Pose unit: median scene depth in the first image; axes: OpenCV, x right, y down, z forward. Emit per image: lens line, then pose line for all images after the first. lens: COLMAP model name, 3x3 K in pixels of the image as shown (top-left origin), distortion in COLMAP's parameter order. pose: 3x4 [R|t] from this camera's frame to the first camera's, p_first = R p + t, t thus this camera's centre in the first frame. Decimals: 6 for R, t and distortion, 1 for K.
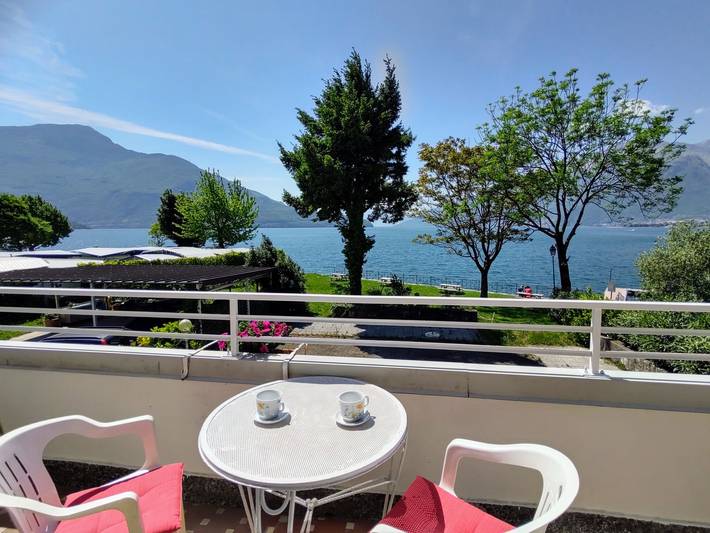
lens RADIAL K [[582.3, 0, 354.5], [0, 582.3, 265.9], [0, 0, 1]] dist [0.004314, -0.008614]
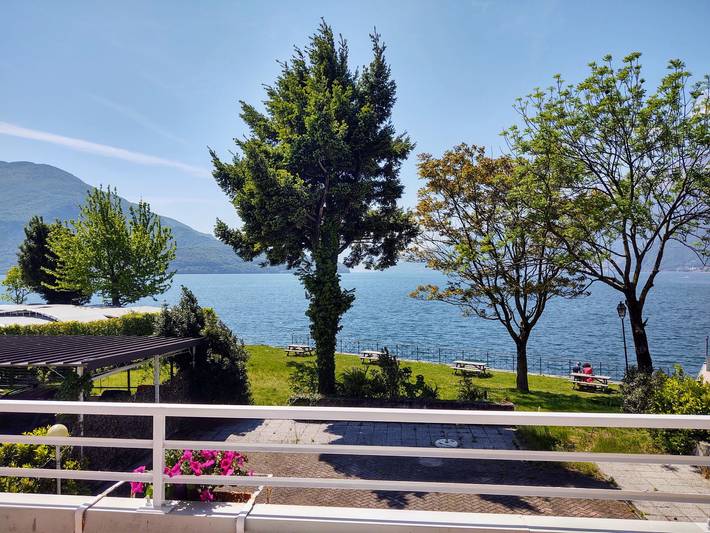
lens RADIAL K [[582.3, 0, 355.6], [0, 582.3, 267.6], [0, 0, 1]] dist [0.004314, -0.008614]
pose [[0.998052, 0.003666, 0.062288, -0.005209], [0.003110, 0.994108, -0.108350, -0.003029], [-0.062318, 0.108333, 0.992160, 0.342750]]
